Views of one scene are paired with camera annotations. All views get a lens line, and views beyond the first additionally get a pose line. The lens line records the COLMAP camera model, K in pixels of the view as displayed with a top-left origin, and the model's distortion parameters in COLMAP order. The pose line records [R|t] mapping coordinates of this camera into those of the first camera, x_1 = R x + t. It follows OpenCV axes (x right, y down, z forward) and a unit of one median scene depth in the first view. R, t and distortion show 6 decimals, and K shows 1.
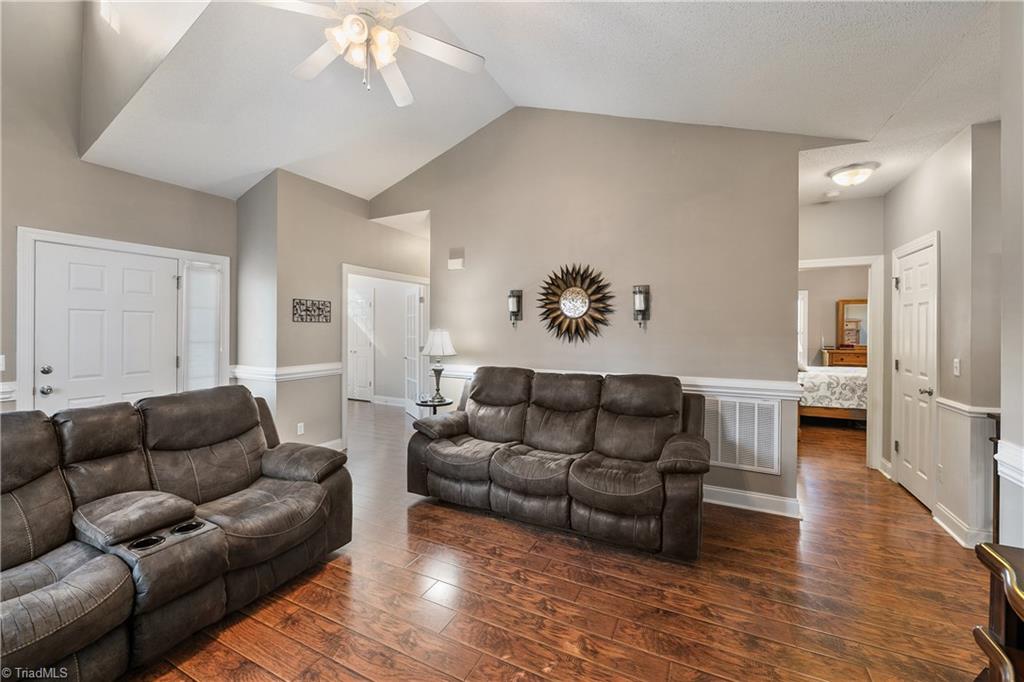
lens RADIAL K [[411.9, 0, 509.4], [0, 411.9, 318.9], [0, 0, 1]] dist [-0.000174, 0.000010]
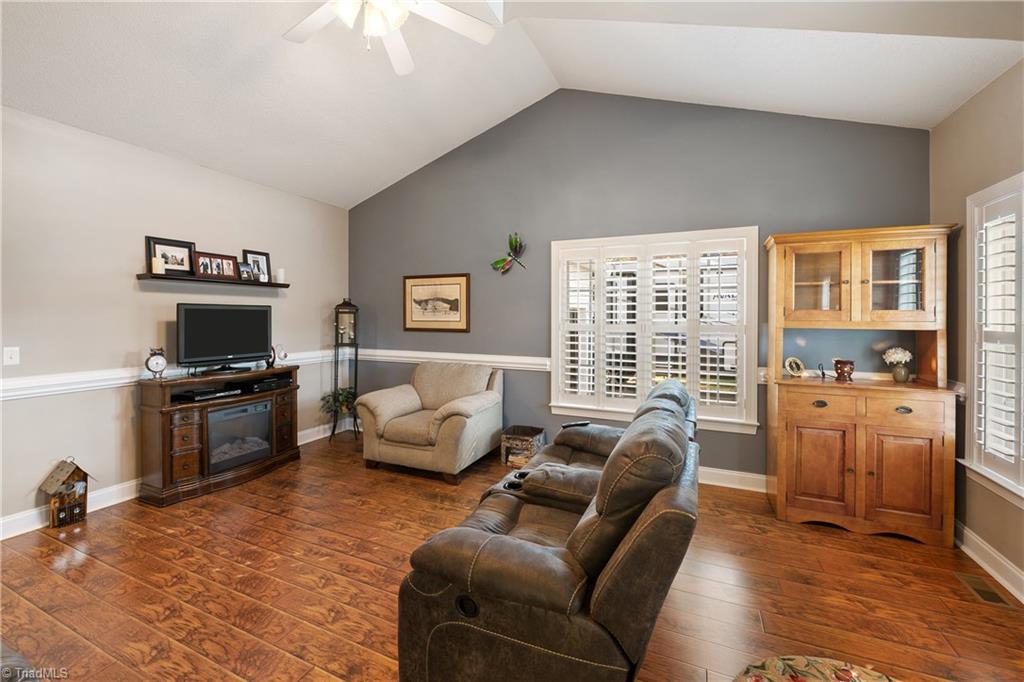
lens RADIAL K [[411.9, 0, 509.4], [0, 411.9, 318.9], [0, 0, 1]] dist [-0.000174, 0.000010]
pose [[-0.998752, -0.002698, -0.049881, -0.710614], [-0.002954, 0.999983, 0.005065, 0.021650], [0.049866, 0.005206, -0.998742, 2.203973]]
